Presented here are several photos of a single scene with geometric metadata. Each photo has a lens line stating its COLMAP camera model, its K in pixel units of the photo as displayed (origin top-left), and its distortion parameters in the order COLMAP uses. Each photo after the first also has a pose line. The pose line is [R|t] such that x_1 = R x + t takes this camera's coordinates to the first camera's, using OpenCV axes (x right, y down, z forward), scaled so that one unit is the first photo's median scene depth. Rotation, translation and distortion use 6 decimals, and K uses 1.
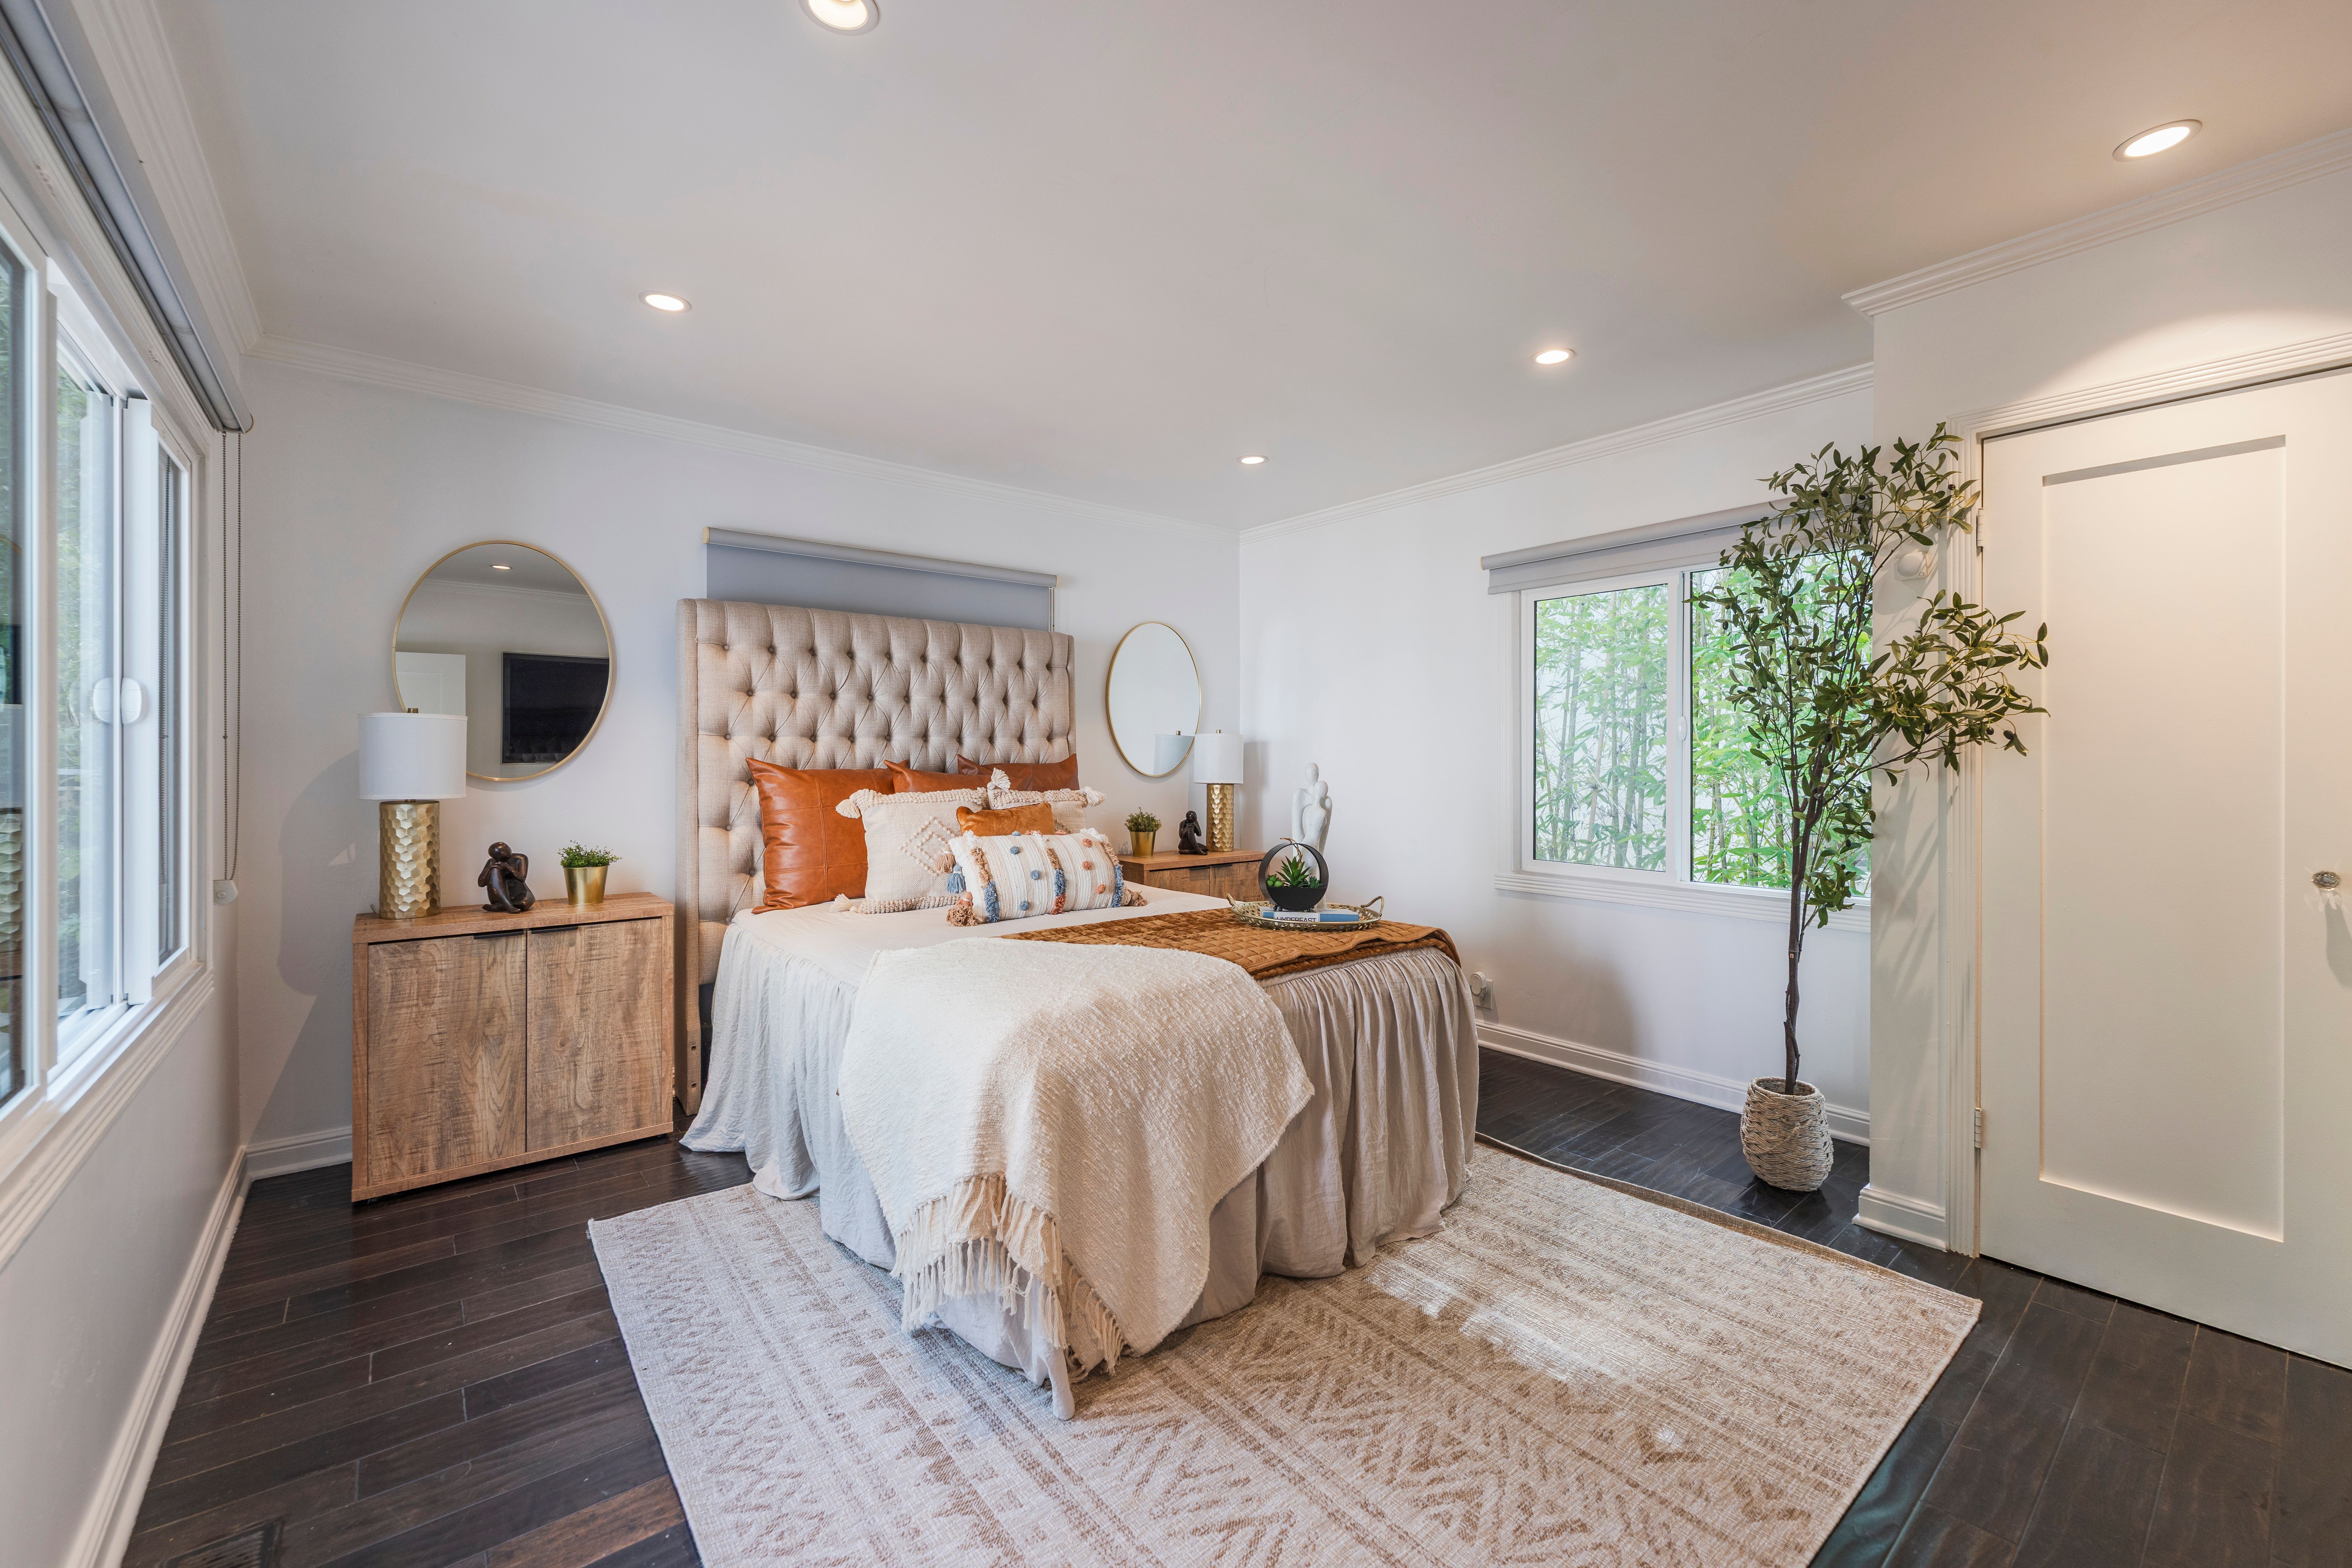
lens RADIAL K [[960.6, 0, 1164.7], [0, 960.6, 765.3], [0, 0, 1]] dist [0.000031, -0.000671]
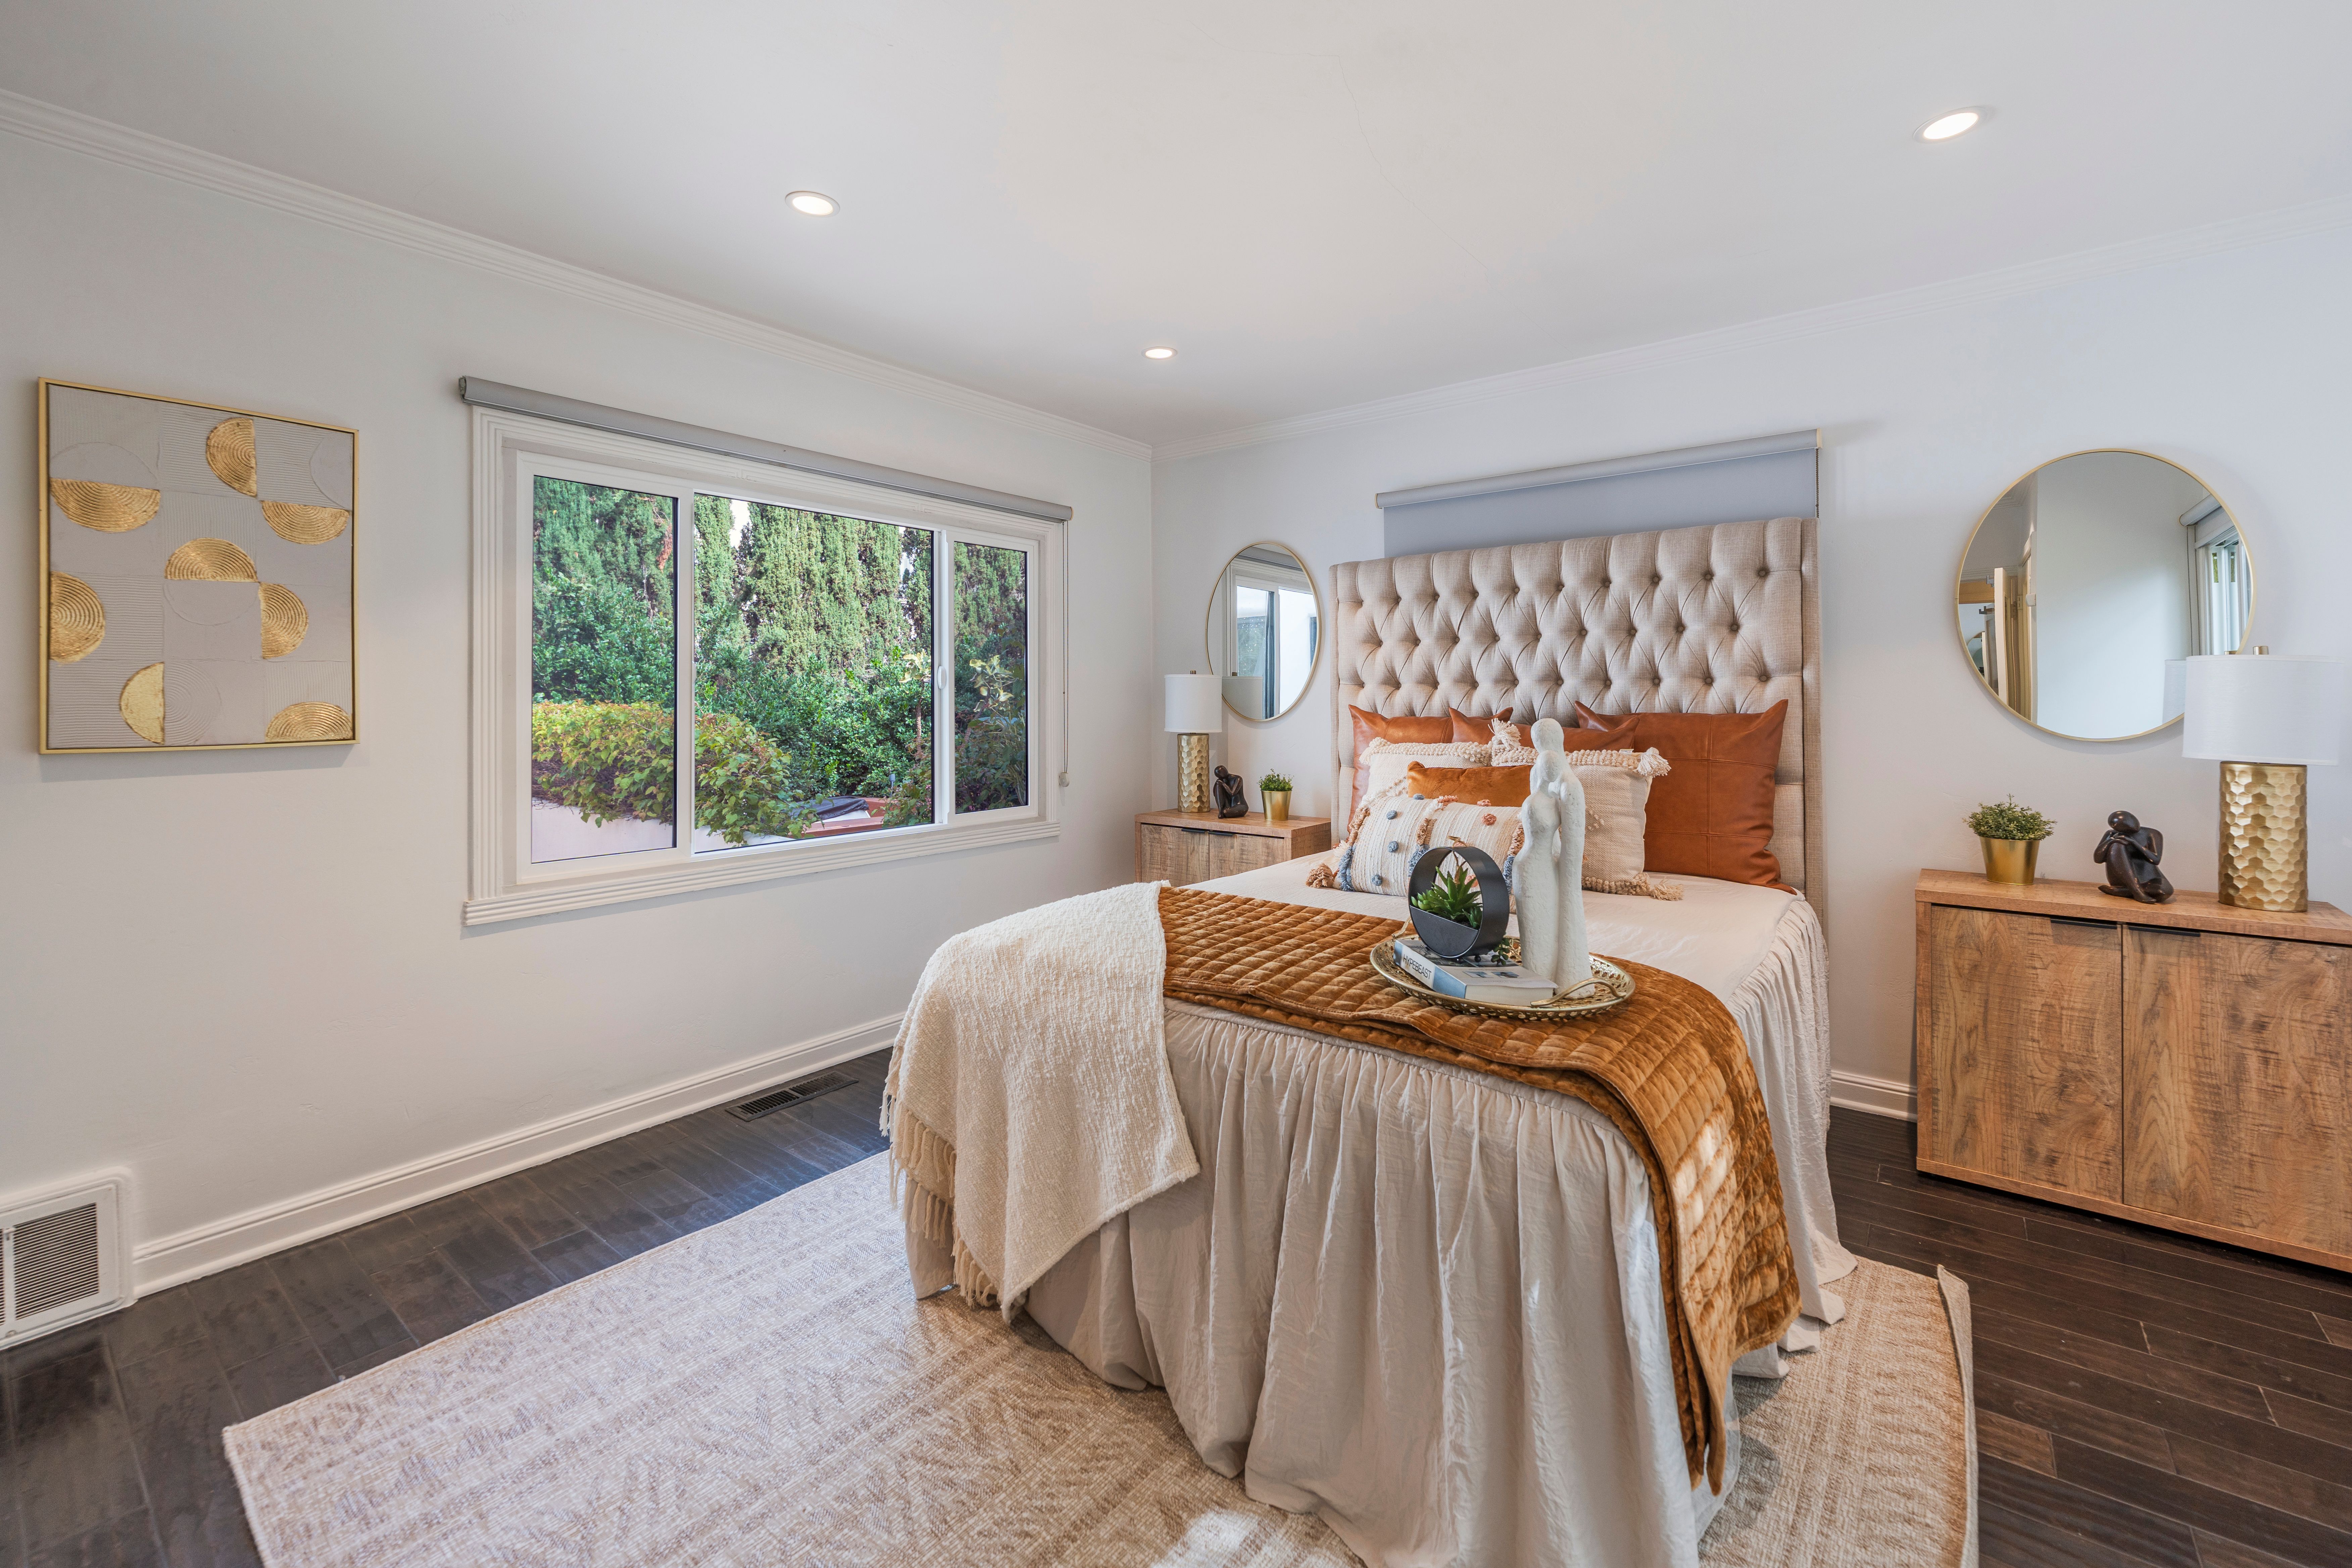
lens RADIAL K [[960.6, 0, 1158.9], [0, 960.6, 700.7], [0, 0, 1]] dist [0.000031, -0.000671]
pose [[0.220239, -0.000155, -0.975446, 0.526831], [-0.007034, 0.999974, -0.001747, -0.008166], [0.975421, 0.007246, 0.220232, 0.510858]]
